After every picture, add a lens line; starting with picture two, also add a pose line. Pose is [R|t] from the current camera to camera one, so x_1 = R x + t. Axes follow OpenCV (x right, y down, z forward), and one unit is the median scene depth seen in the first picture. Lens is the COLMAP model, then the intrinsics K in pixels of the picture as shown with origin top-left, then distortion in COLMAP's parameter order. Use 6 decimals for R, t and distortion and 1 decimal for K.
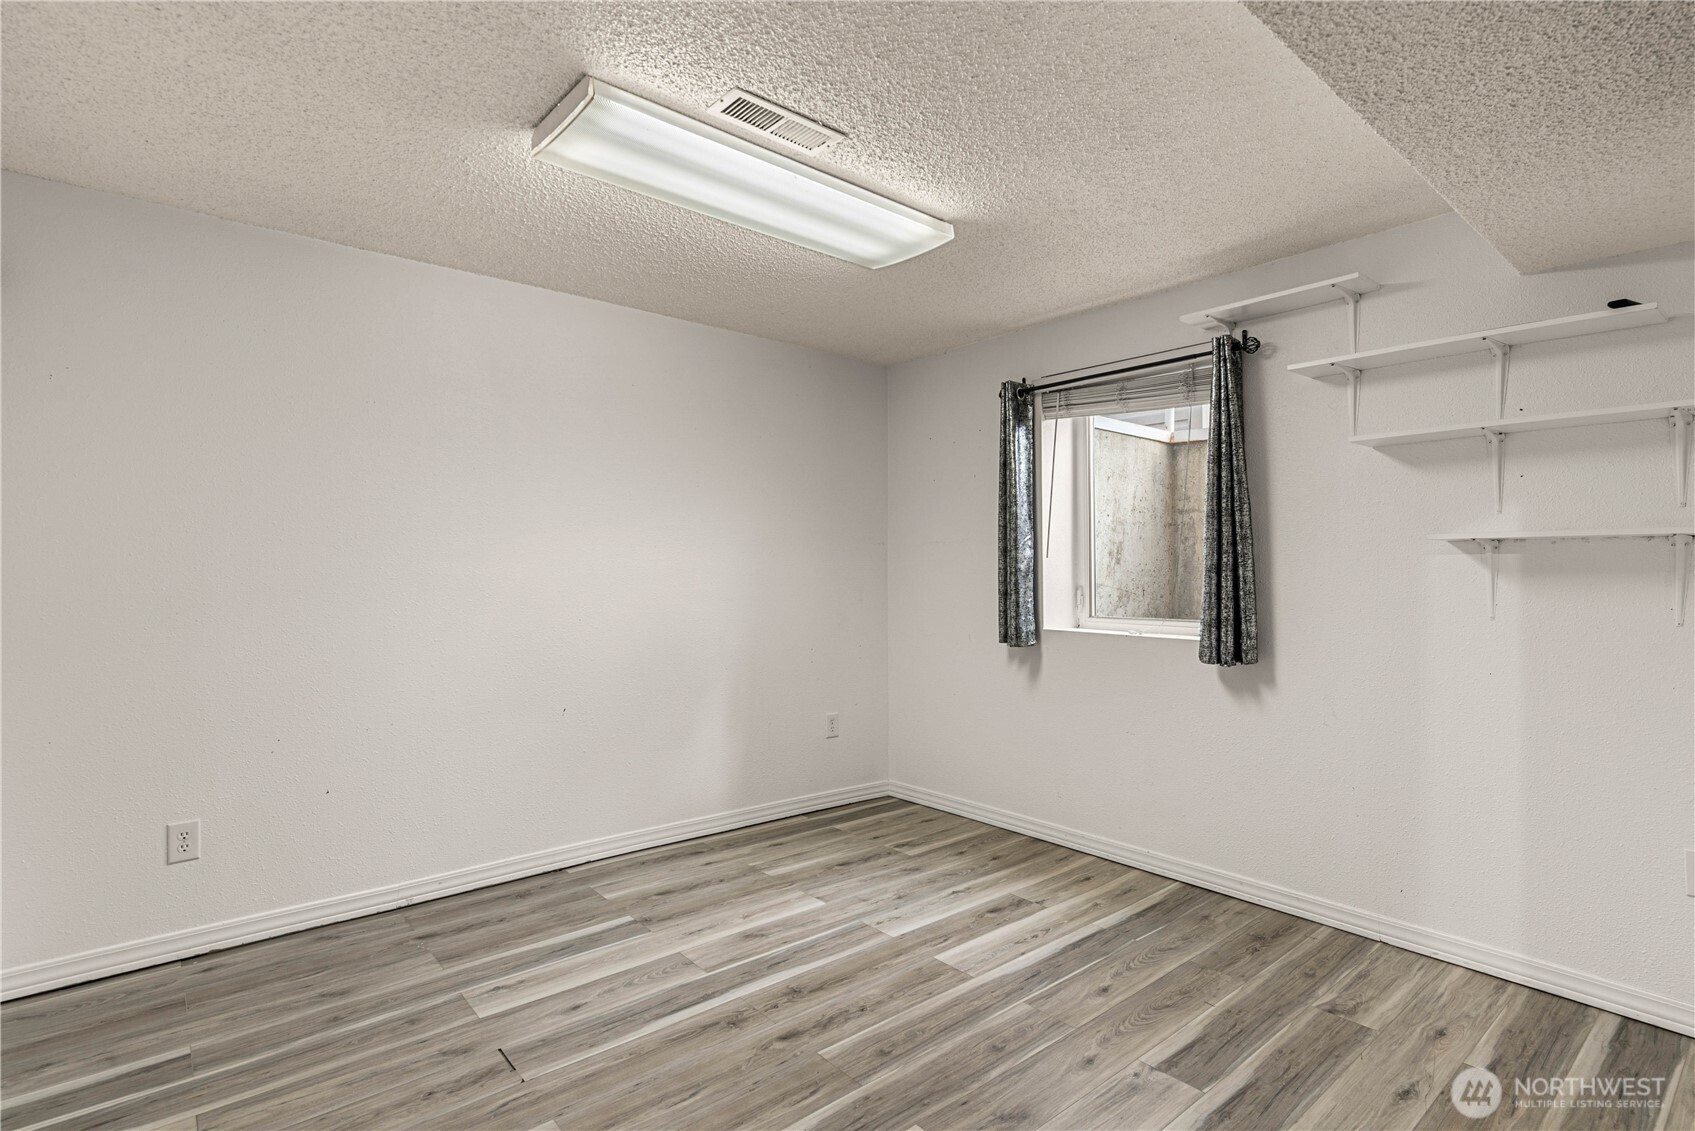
lens RADIAL K [[810.6, 0, 847.1], [0, 810.6, 560.2], [0, 0, 1]] dist [-0.008687, 0.001496]
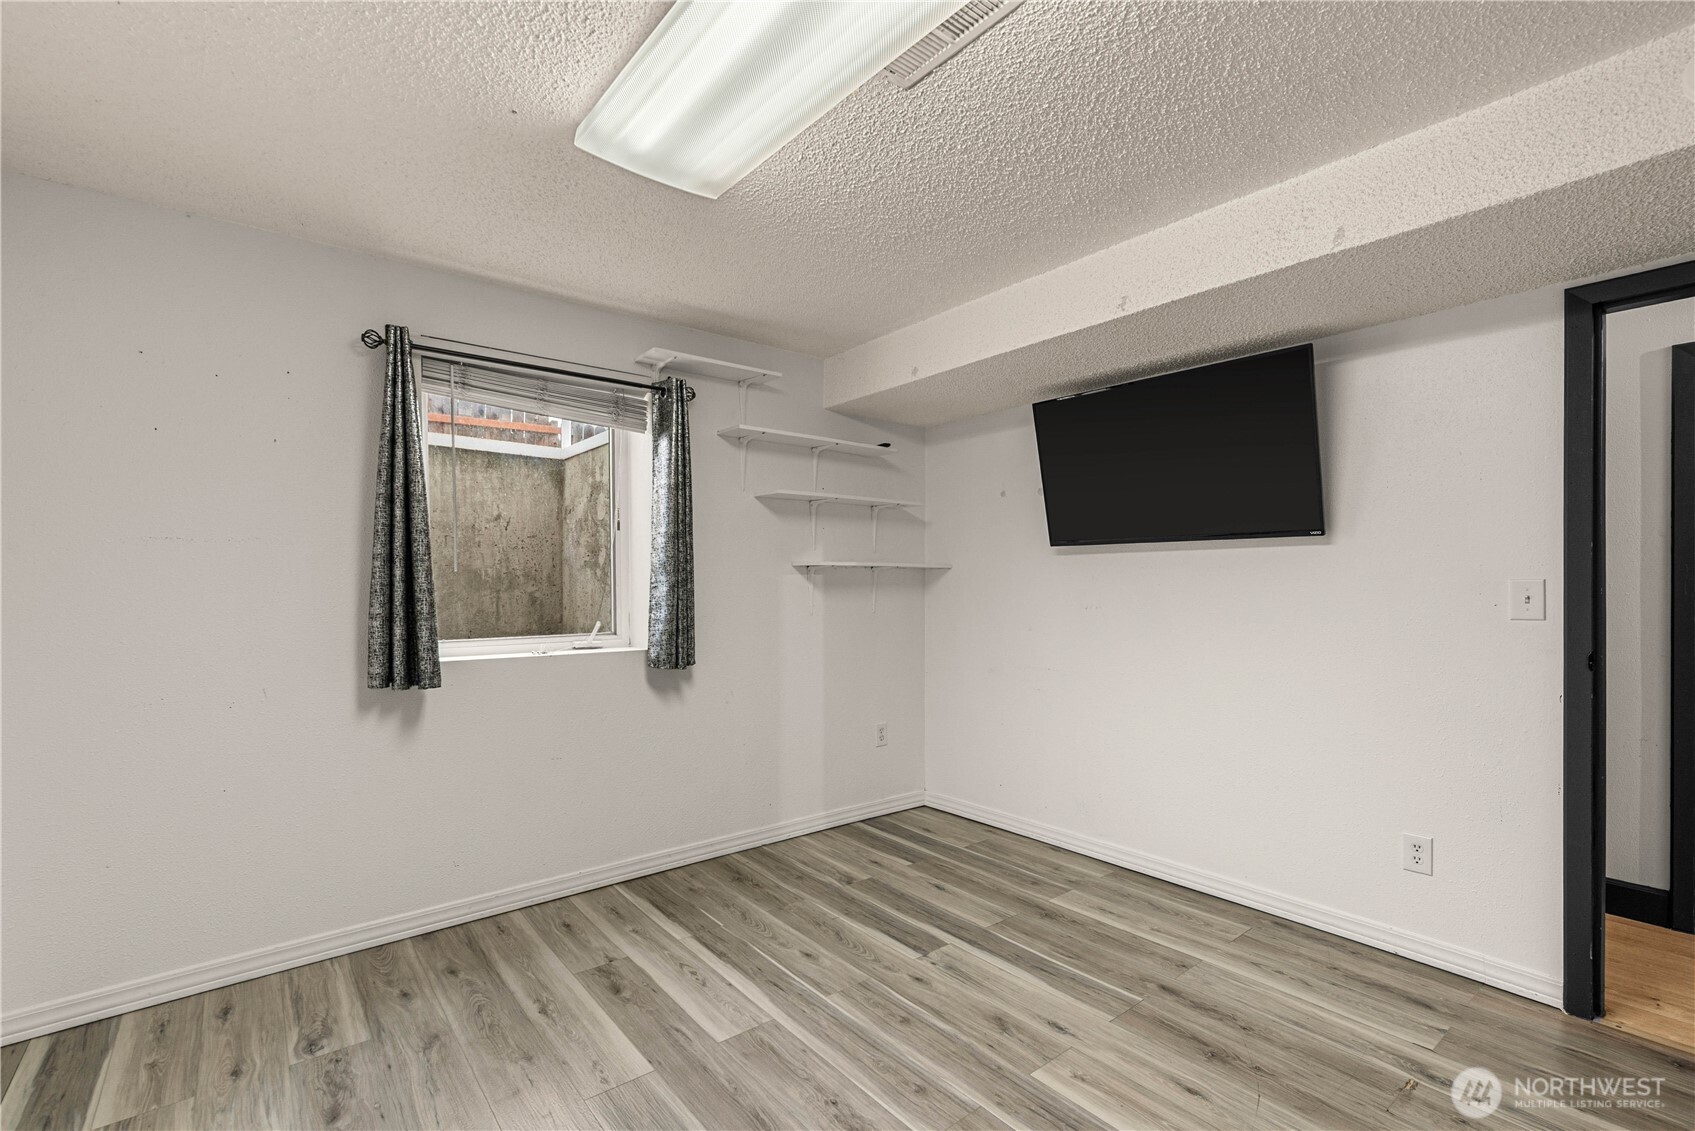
lens RADIAL K [[737.1, 0, 842.9], [0, 737.1, 591.9], [0, 0, 1]] dist [0.000203, -0.001357]
pose [[0.043168, -0.014672, 0.998960, -0.620217], [-0.010536, 0.999830, 0.015140, 0.003346], [-0.999012, -0.011179, 0.043006, 0.796580]]
